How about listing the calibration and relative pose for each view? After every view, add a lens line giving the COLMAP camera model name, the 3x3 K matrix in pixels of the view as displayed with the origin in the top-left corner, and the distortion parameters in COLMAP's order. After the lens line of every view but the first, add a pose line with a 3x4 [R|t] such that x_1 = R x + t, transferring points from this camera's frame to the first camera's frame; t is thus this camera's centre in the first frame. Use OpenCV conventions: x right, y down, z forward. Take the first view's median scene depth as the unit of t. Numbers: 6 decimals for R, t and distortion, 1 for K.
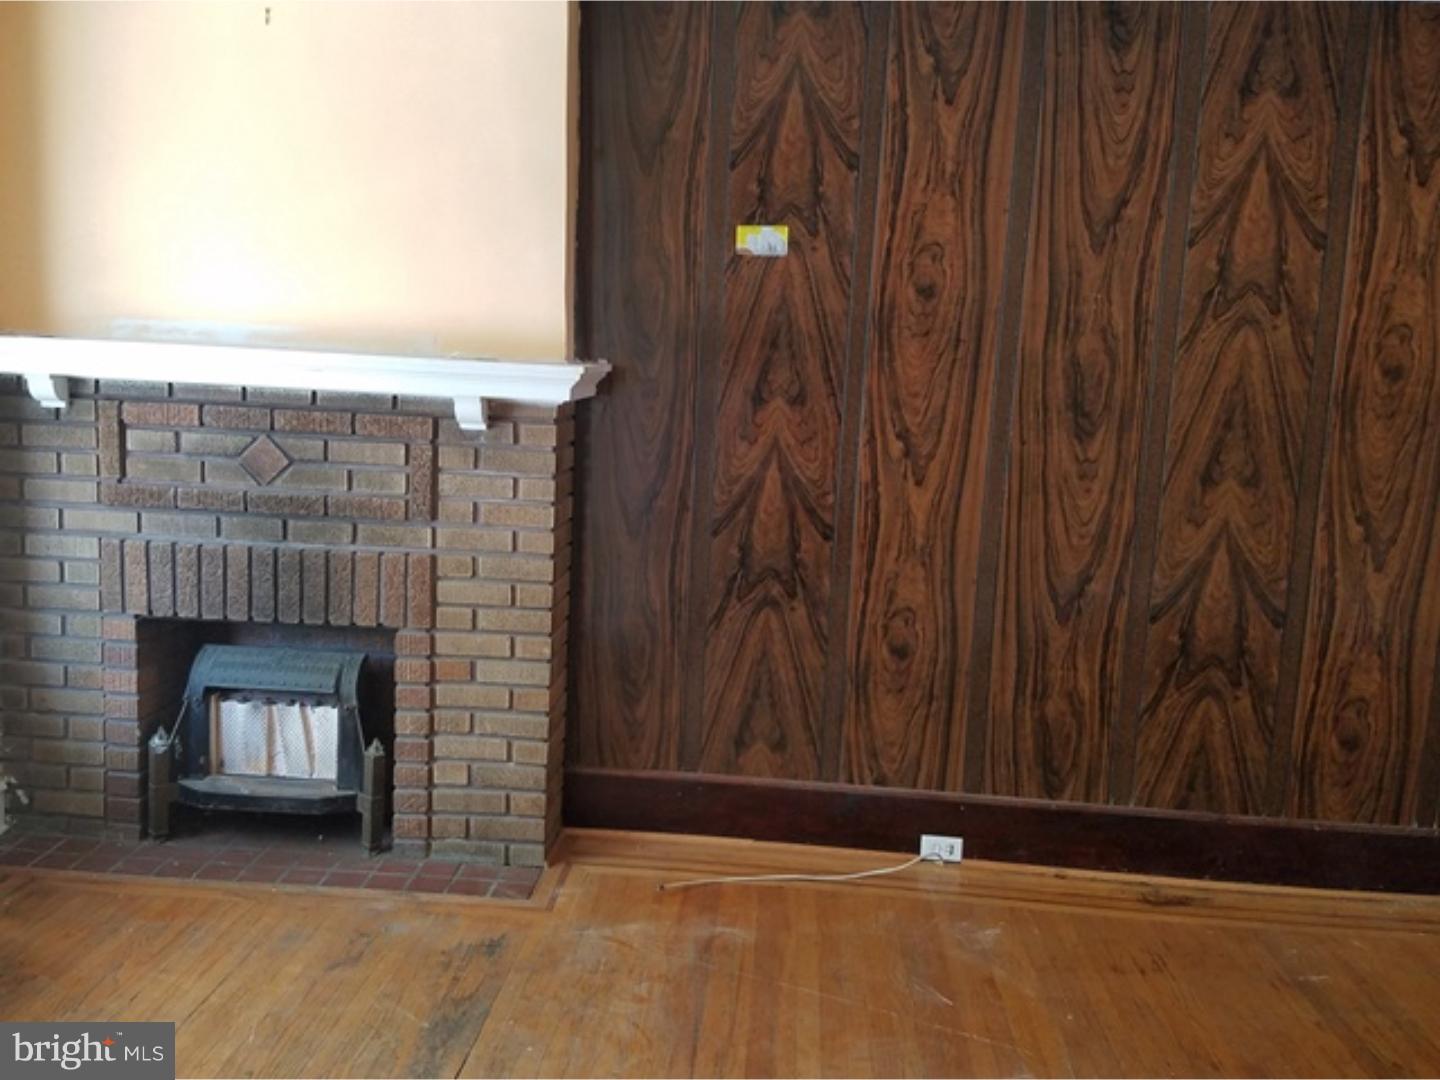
lens RADIAL K [[1400.4, 0, 627.3], [0, 1400.4, 565.6], [0, 0, 1]] dist [0.153215, 0.000000]
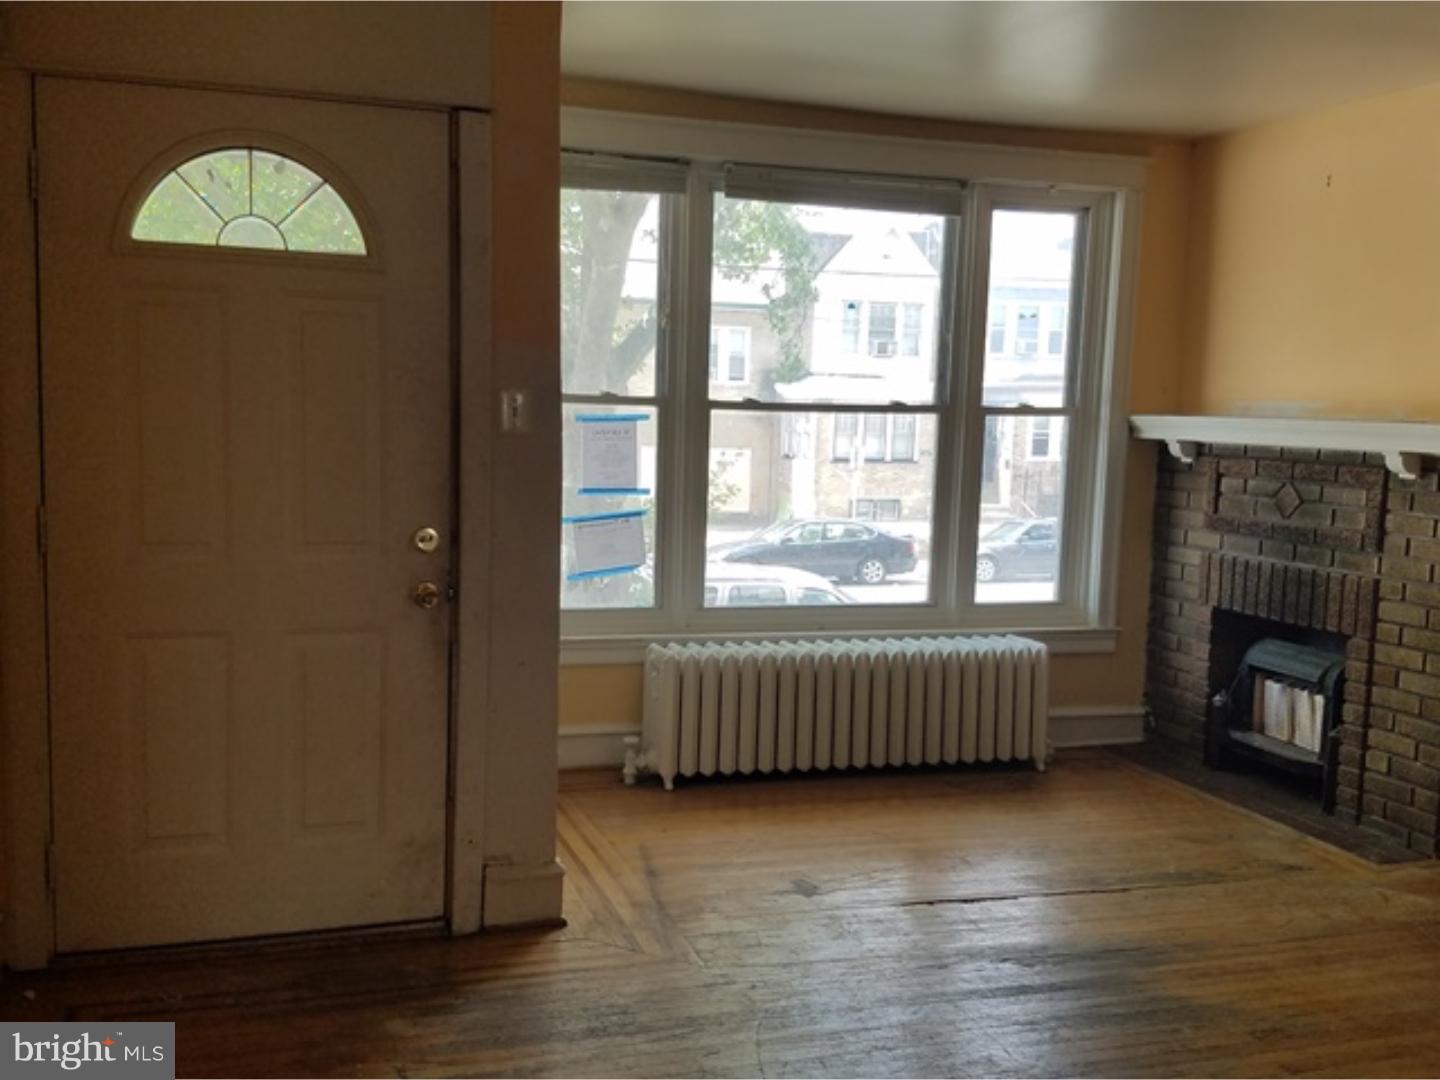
lens RADIAL K [[1400.4, 0, 719.5], [0, 1400.4, 543.9], [0, 0, 1]] dist [0.153215, 0.000000]
pose [[0.420563, 0.066690, -0.904809, 0.756840], [-0.147864, 0.988999, 0.004167, 0.041193], [0.895133, 0.132037, 0.425798, -0.063855]]
